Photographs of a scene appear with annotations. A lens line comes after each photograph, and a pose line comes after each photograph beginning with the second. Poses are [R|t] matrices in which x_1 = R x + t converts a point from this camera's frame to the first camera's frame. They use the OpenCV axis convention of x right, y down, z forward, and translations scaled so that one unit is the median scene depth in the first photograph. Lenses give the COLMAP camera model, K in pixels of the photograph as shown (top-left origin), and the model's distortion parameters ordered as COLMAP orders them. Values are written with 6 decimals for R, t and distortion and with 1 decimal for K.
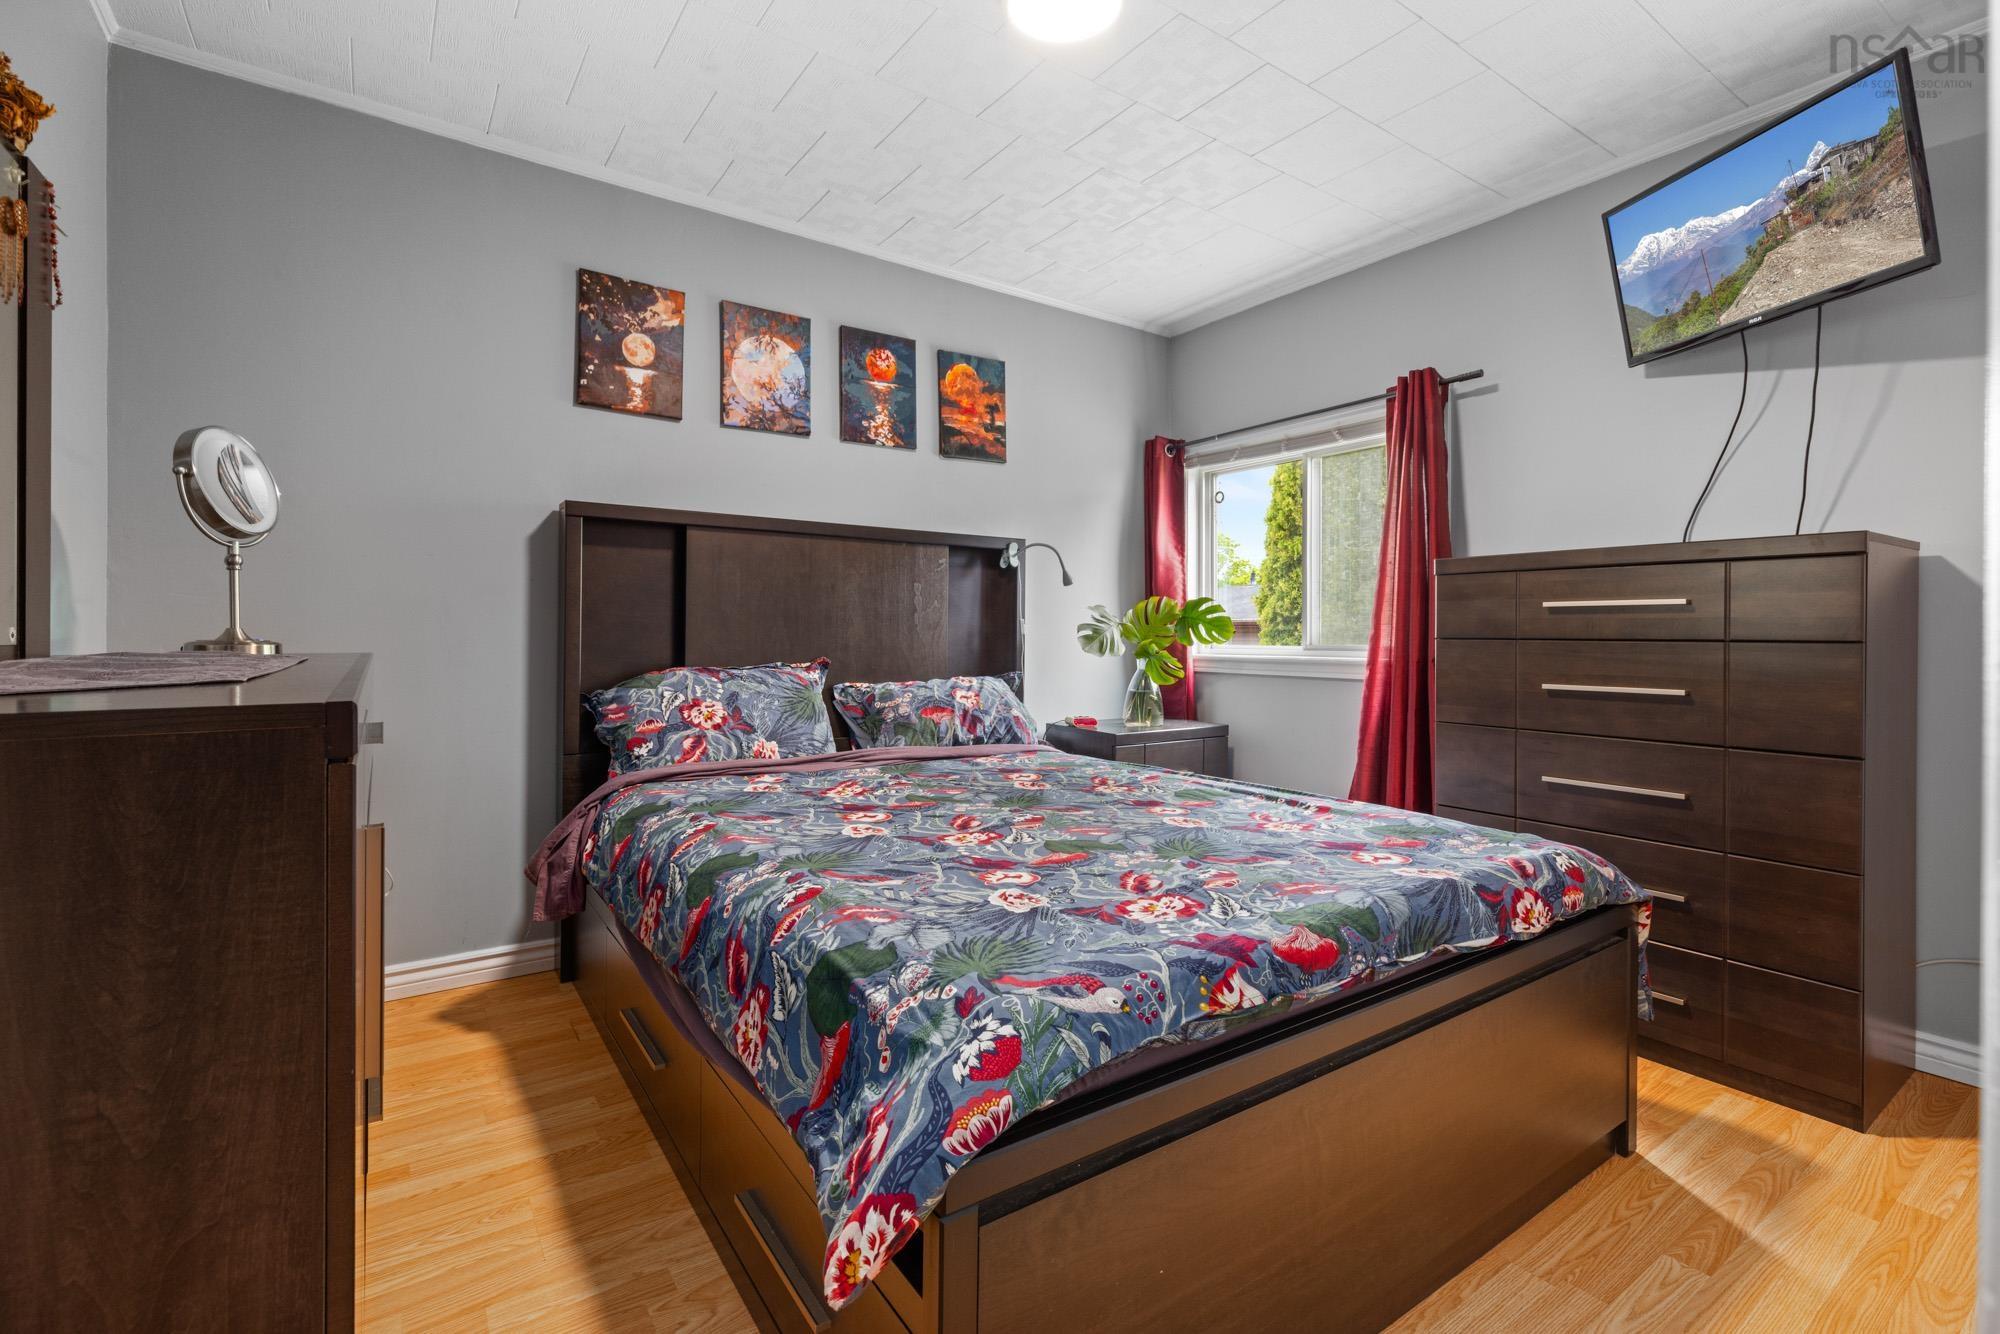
lens RADIAL K [[897.0, 0, 998.6], [0, 897.0, 634.7], [0, 0, 1]] dist [-0.000032, -0.000087]
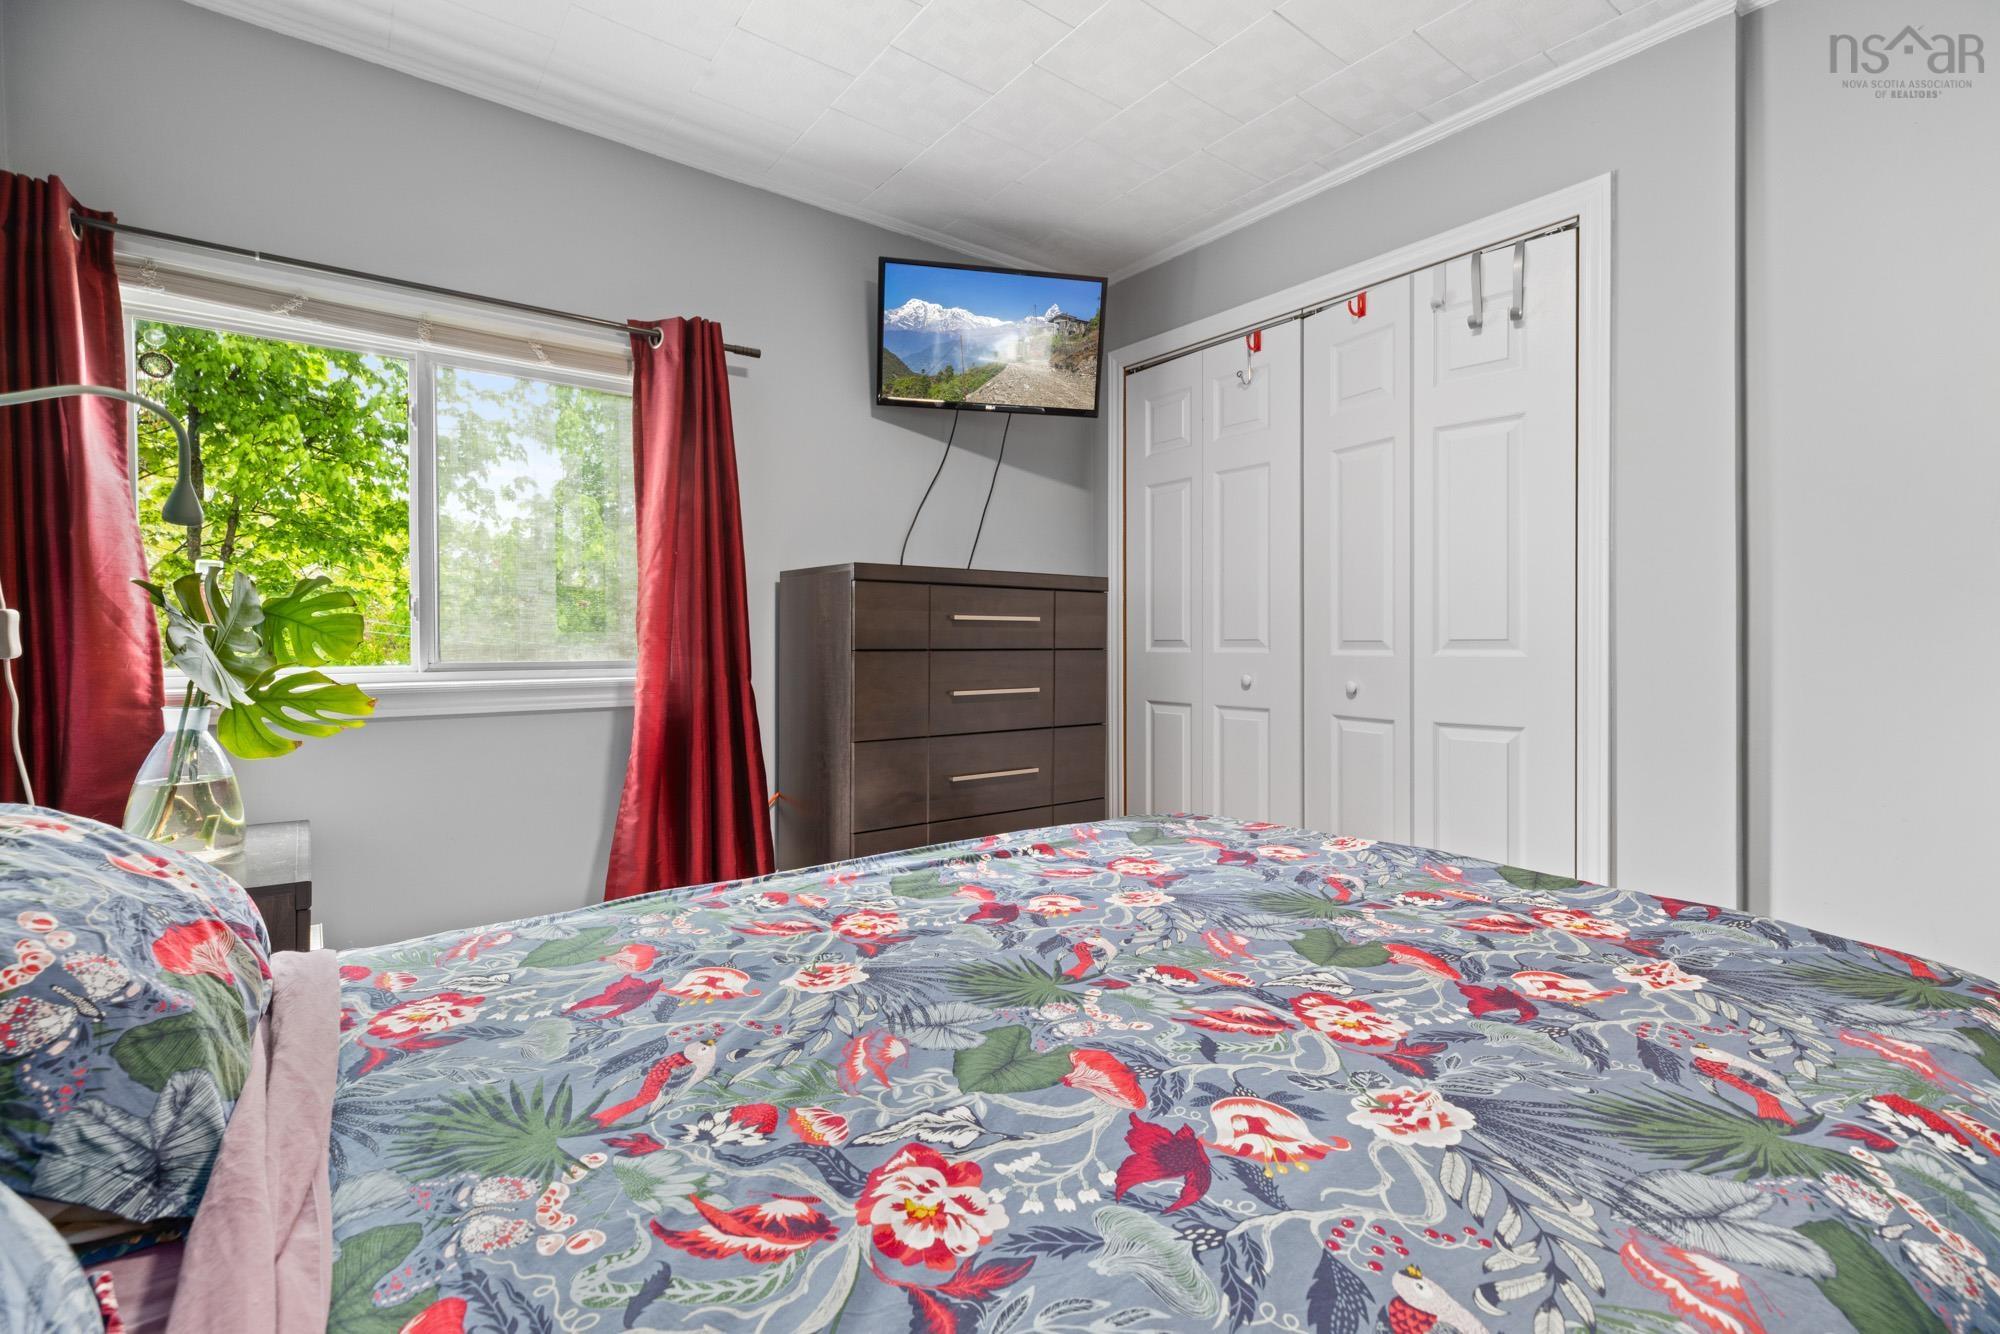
lens RADIAL K [[906.3, 0, 997.4], [0, 906.3, 647.0], [0, 0, 1]] dist [0.001234, -0.000134]
pose [[-0.046653, -0.008933, 0.998871, -0.509441], [0.001920, 0.999957, 0.009033, -0.008905], [-0.998909, 0.002339, -0.046633, 1.080219]]
